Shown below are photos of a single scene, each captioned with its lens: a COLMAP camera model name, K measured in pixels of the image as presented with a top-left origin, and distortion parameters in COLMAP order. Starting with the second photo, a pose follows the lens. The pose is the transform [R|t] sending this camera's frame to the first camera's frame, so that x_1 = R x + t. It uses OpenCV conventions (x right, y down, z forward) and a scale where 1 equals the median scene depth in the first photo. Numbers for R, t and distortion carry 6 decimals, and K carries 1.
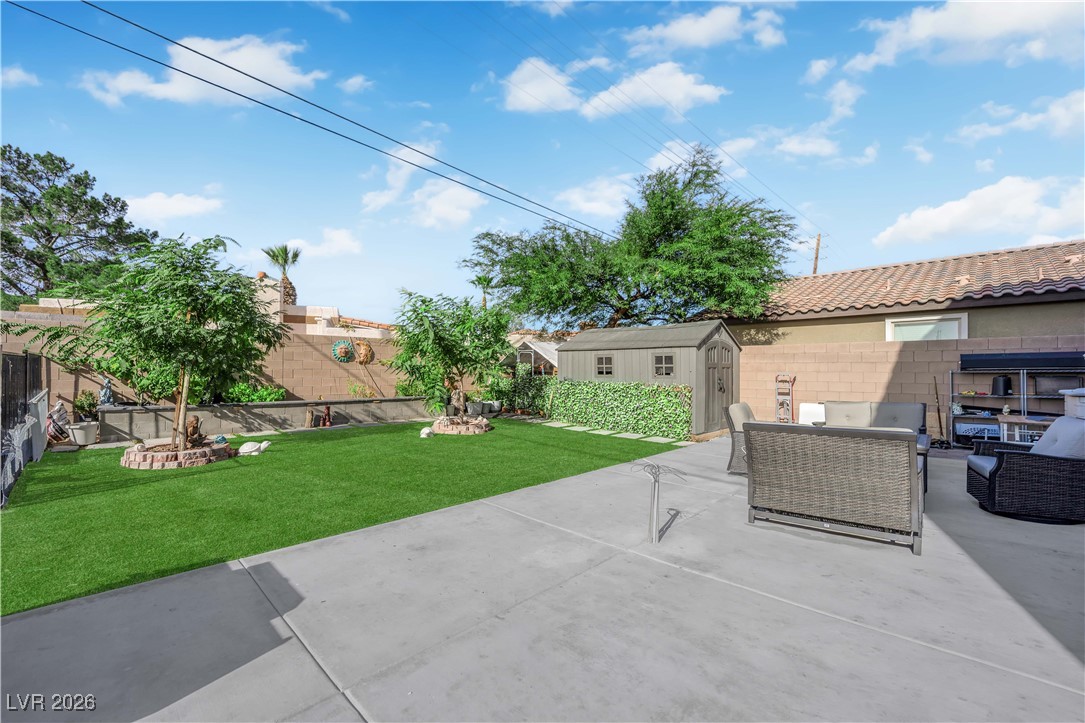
lens RADIAL K [[457.1, 0, 542.5], [0, 457.1, 361.5], [0, 0, 1]] dist [-0.001240, -0.000117]
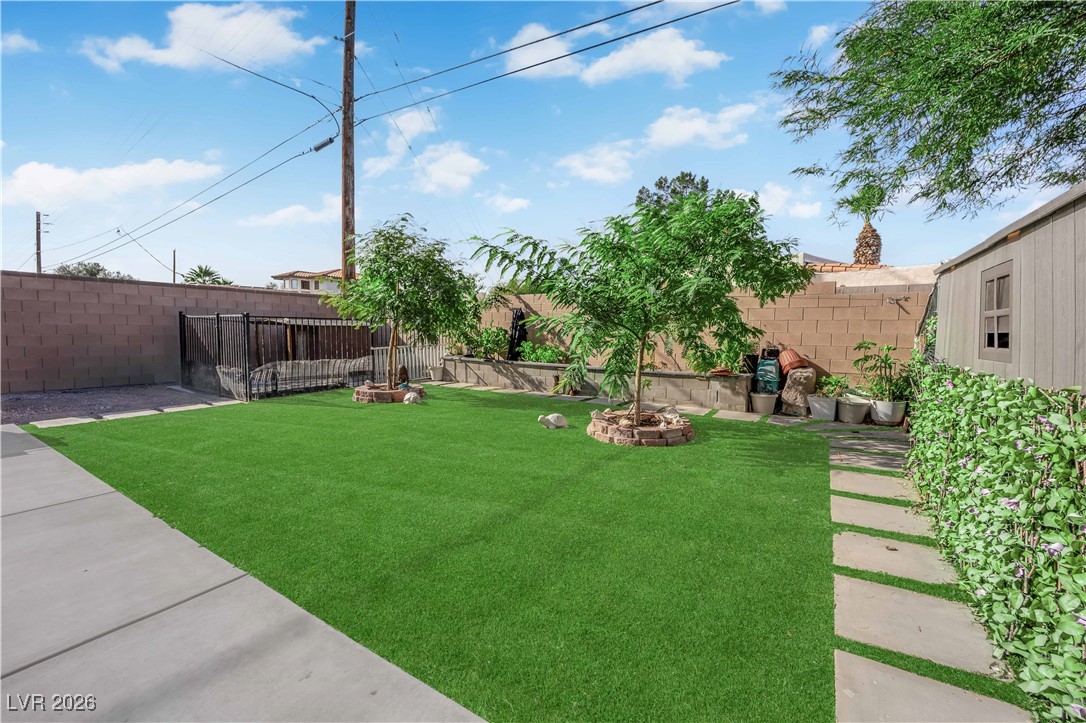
lens RADIAL K [[448.3, 0, 543.0], [0, 448.3, 361.5], [0, 0, 1]] dist [-0.017250, -0.000310]
pose [[0.203073, 0.061748, -0.977215, 0.323467], [0.005578, 0.997920, 0.064215, 0.020072], [0.979148, -0.018491, 0.202306, 0.715496]]
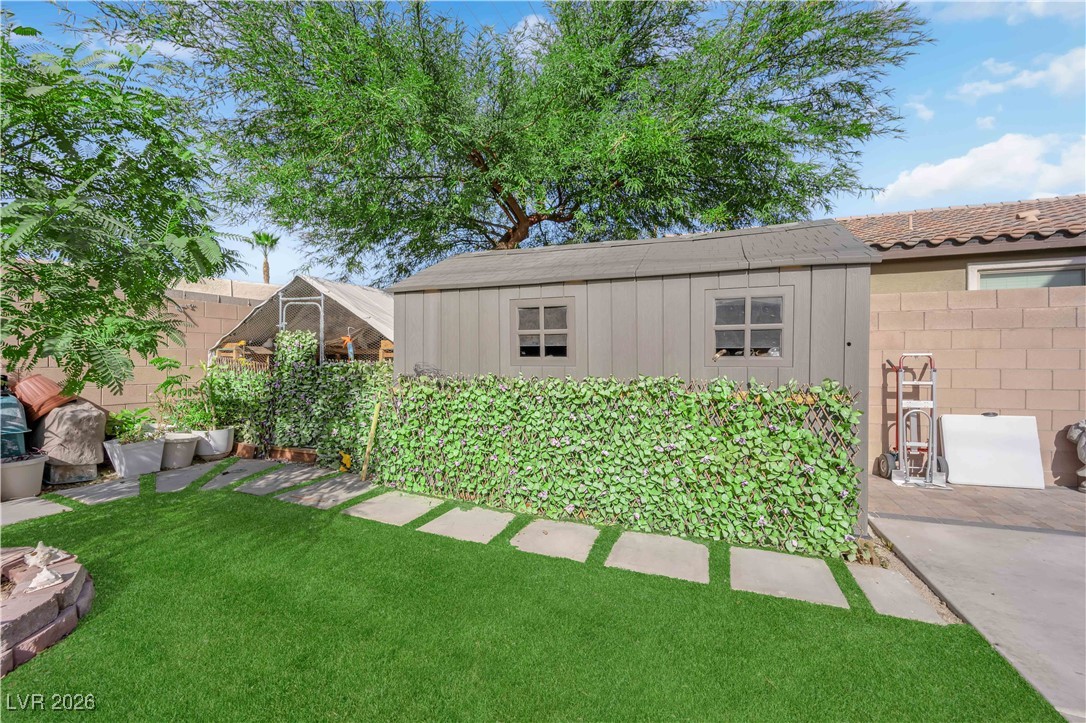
lens RADIAL K [[448.3, 0, 543.0], [0, 448.3, 361.5], [0, 0, 1]] dist [-0.017250, -0.000310]
pose [[0.917967, -0.004297, 0.396635, 0.000049], [-0.004330, 0.999773, 0.020852, 0.025709], [-0.396634, -0.020859, 0.917740, 0.691010]]
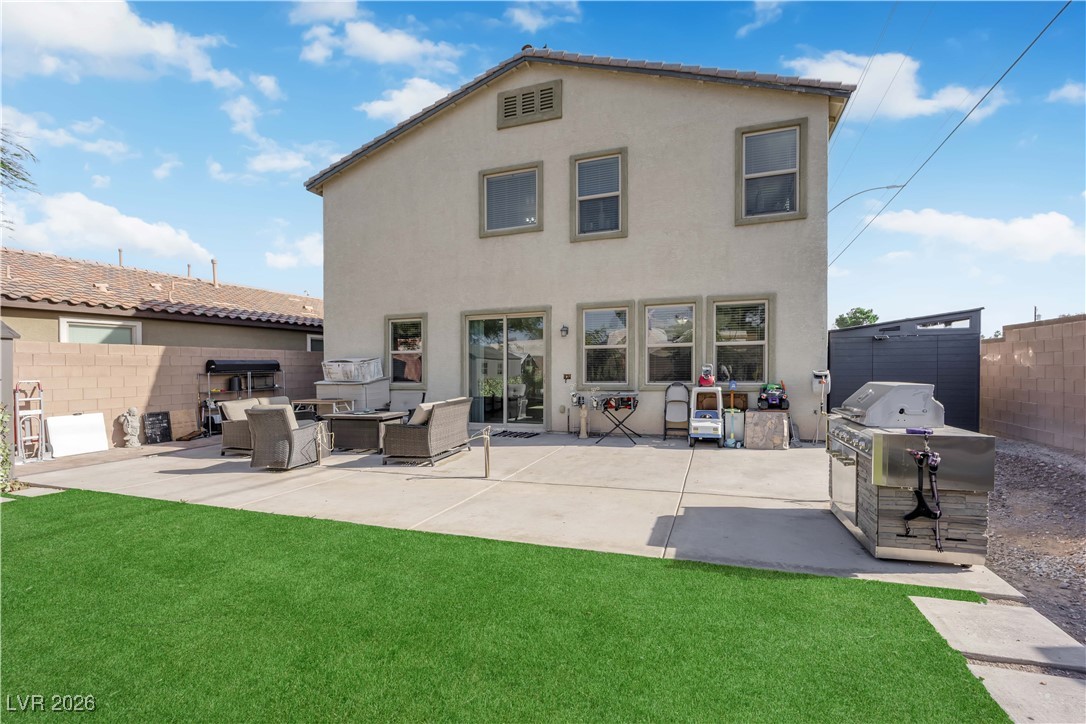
lens RADIAL K [[458.5, 0, 545.4], [0, 458.5, 372.7], [0, 0, 1]] dist [-0.000894, -0.000199]
pose [[-0.414679, -0.006248, 0.909946, -0.457977], [-0.005707, 0.999975, 0.004266, 0.005999], [-0.909950, -0.003424, -0.414705, 0.513965]]
